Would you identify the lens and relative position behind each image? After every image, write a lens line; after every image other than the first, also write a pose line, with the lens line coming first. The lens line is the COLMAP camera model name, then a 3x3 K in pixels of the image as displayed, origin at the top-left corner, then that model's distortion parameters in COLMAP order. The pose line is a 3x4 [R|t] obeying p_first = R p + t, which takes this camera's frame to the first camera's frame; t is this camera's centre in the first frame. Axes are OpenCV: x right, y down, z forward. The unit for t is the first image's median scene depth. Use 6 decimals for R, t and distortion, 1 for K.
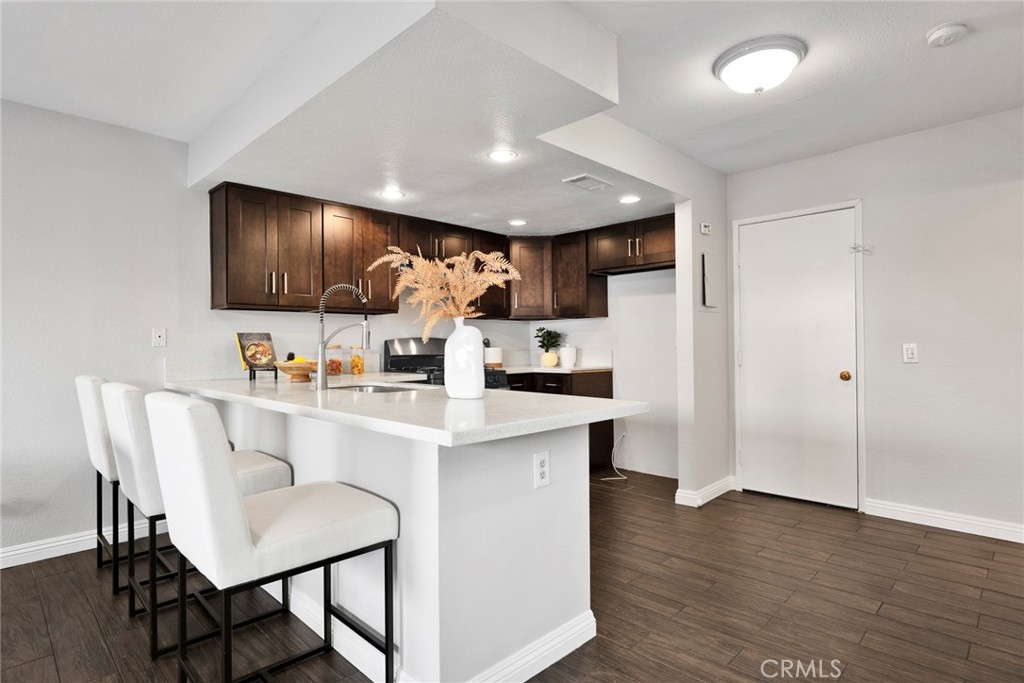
lens RADIAL K [[529.3, 0, 519.1], [0, 529.3, 340.9], [0, 0, 1]] dist [0.018994, -0.000722]
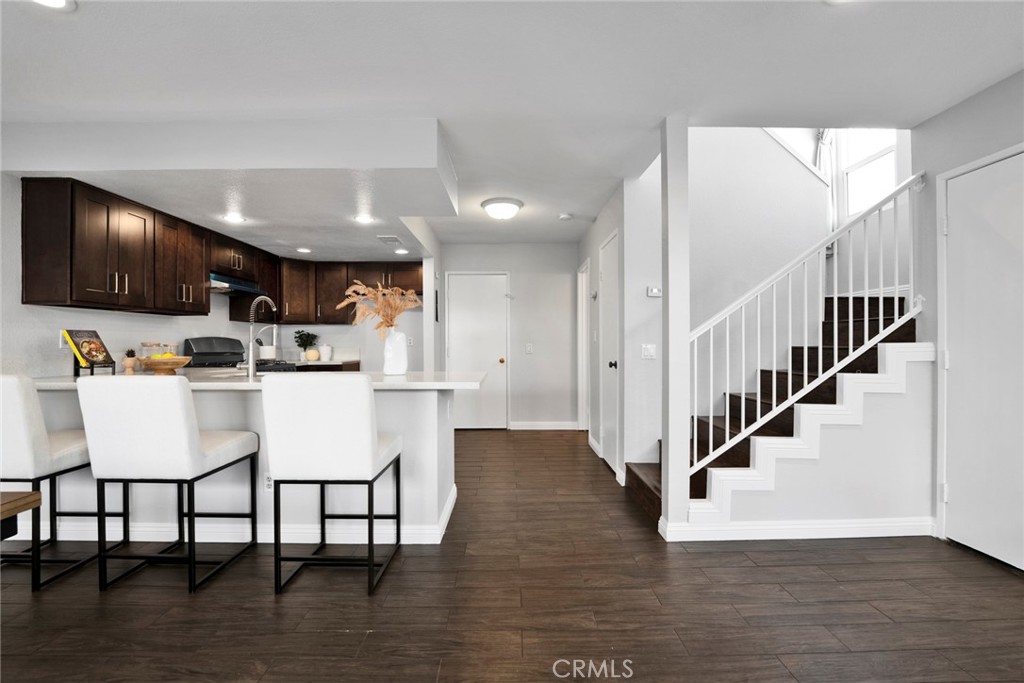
lens RADIAL K [[426.1, 0, 504.5], [0, 426.1, 344.2], [0, 0, 1]] dist [-0.003797, -0.000085]
pose [[0.722330, 0.005721, 0.691525, -0.422780], [-0.009393, 0.999955, 0.001538, 0.002386], [-0.691485, -0.007606, 0.722351, -0.116621]]
